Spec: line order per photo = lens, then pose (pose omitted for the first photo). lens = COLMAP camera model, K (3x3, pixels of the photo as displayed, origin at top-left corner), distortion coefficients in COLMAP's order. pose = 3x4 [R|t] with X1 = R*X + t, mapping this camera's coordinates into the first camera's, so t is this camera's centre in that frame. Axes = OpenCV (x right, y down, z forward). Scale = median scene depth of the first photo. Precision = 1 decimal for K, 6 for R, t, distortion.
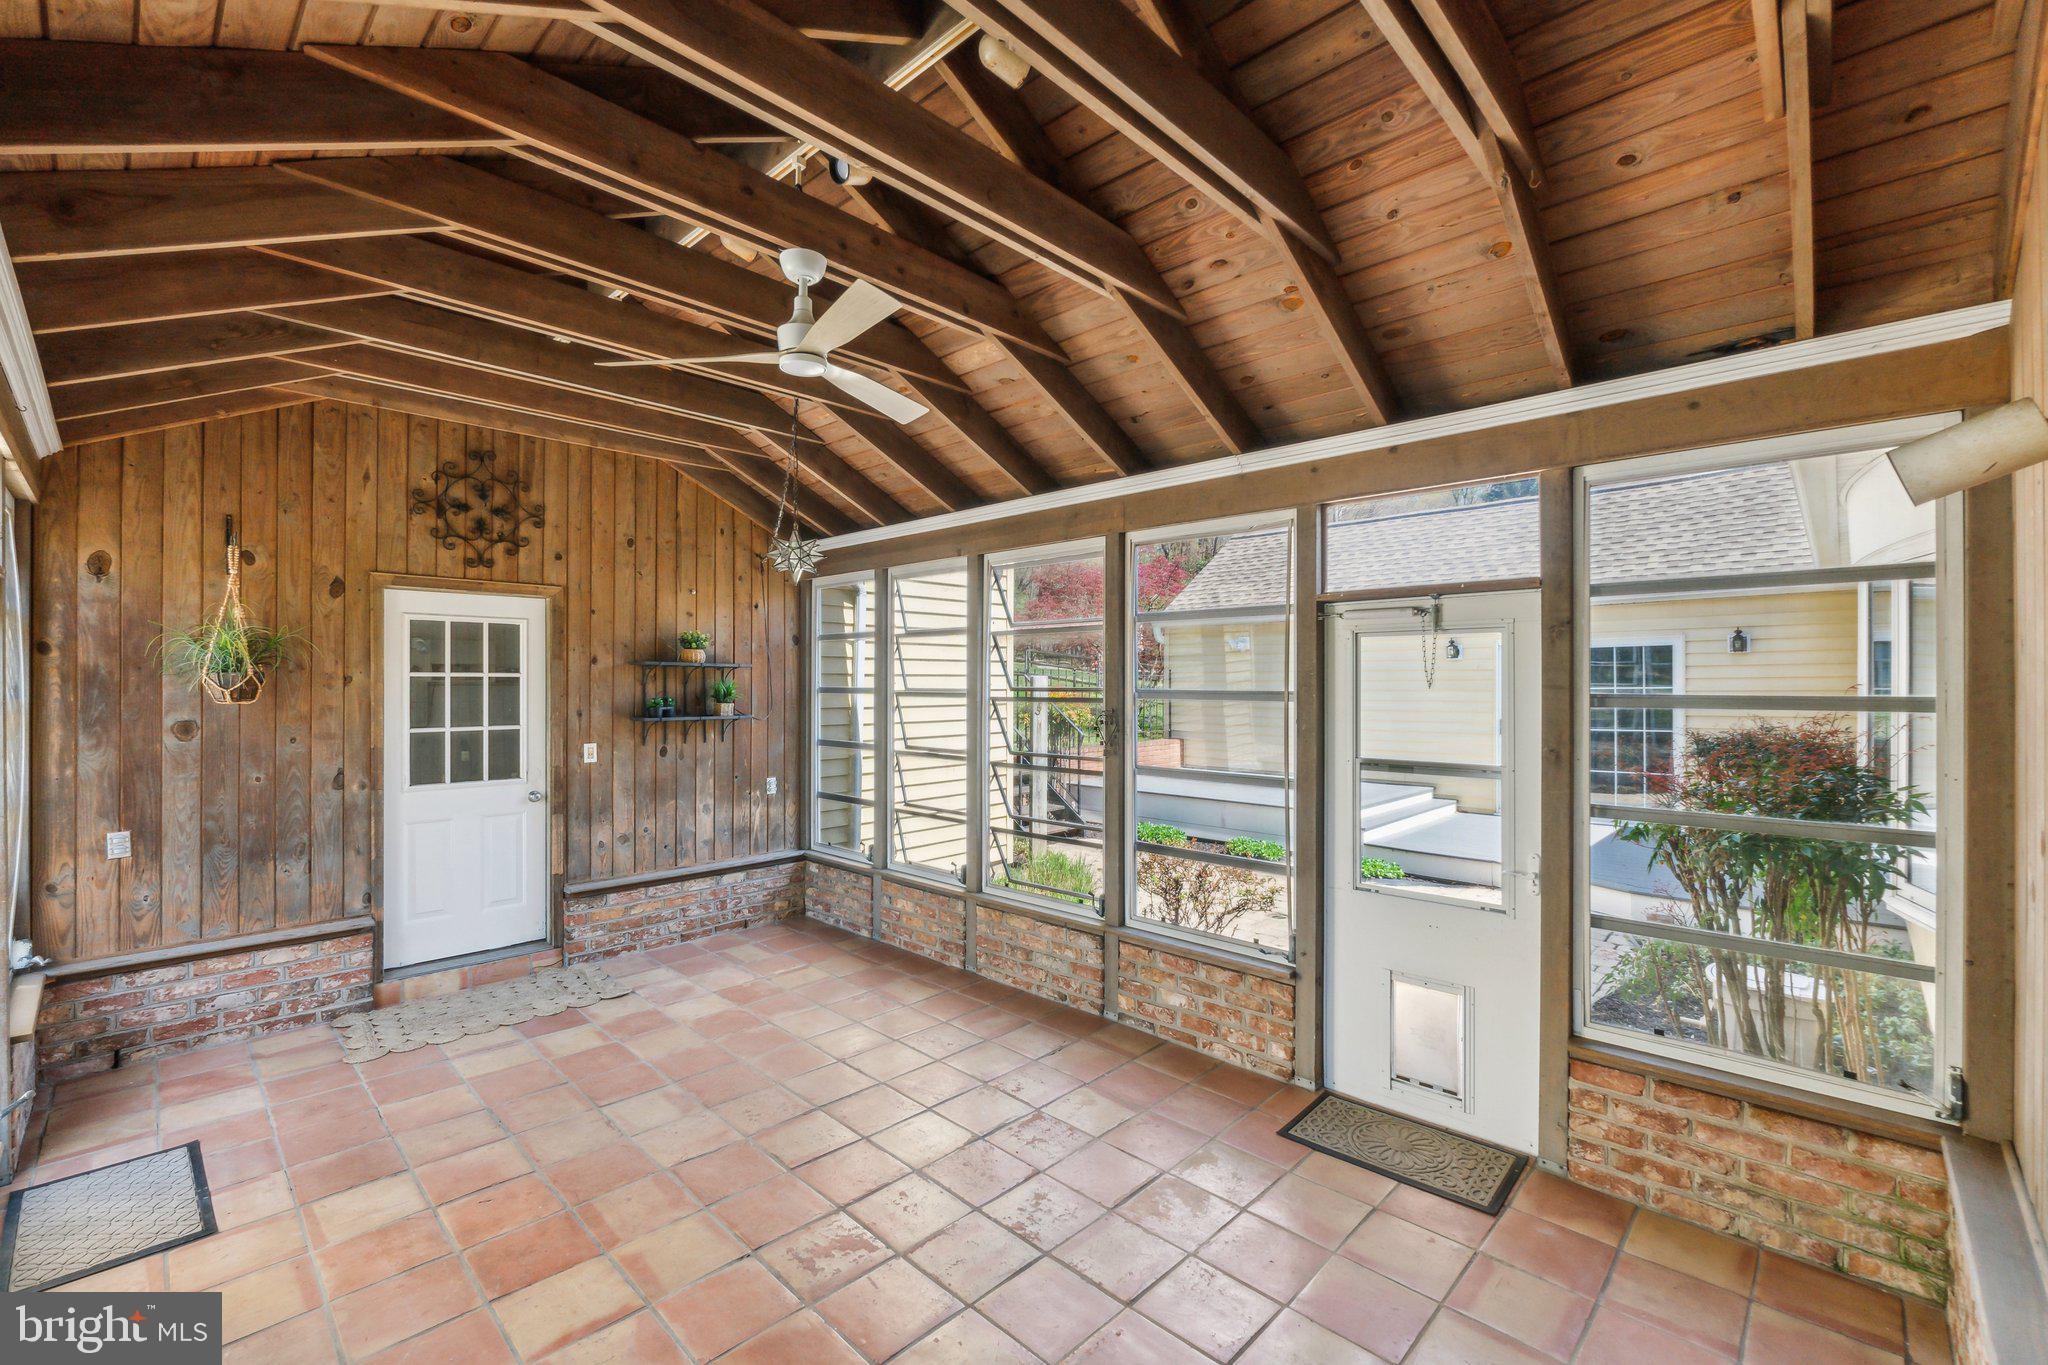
lens RADIAL K [[868.6, 0, 1018.2], [0, 868.6, 674.5], [0, 0, 1]] dist [-0.011638, -0.000157]
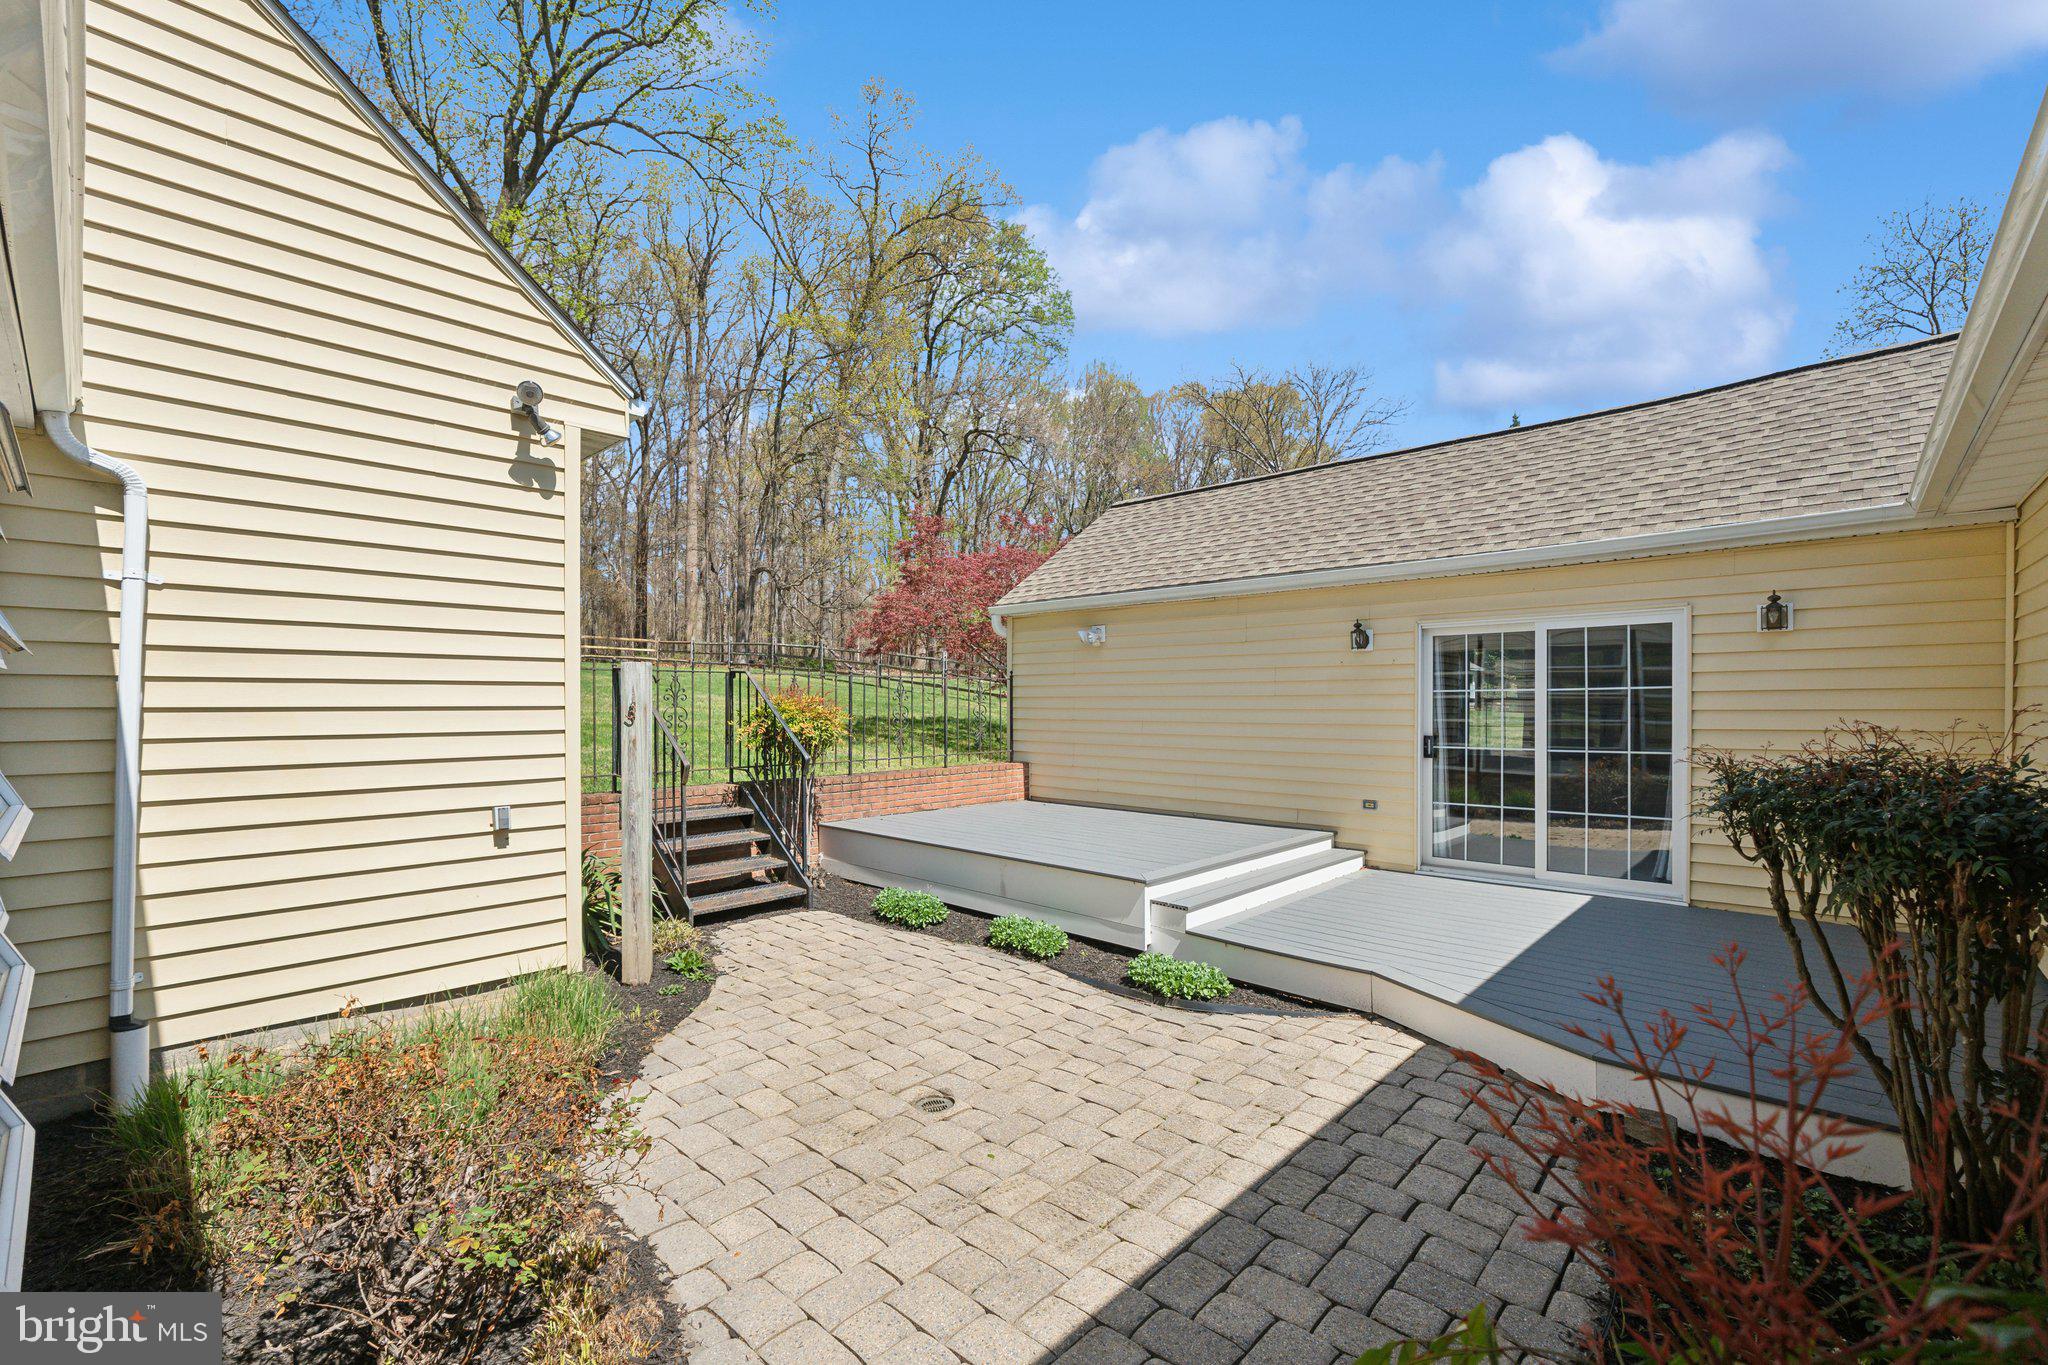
lens RADIAL K [[868.6, 0, 1029.6], [0, 868.6, 702.9], [0, 0, 1]] dist [-0.011638, -0.000157]
pose [[0.999889, 0.002857, 0.014602, 0.235608], [-0.002993, 0.999952, 0.009365, 0.019727], [-0.014575, -0.009408, 0.999850, 0.315945]]
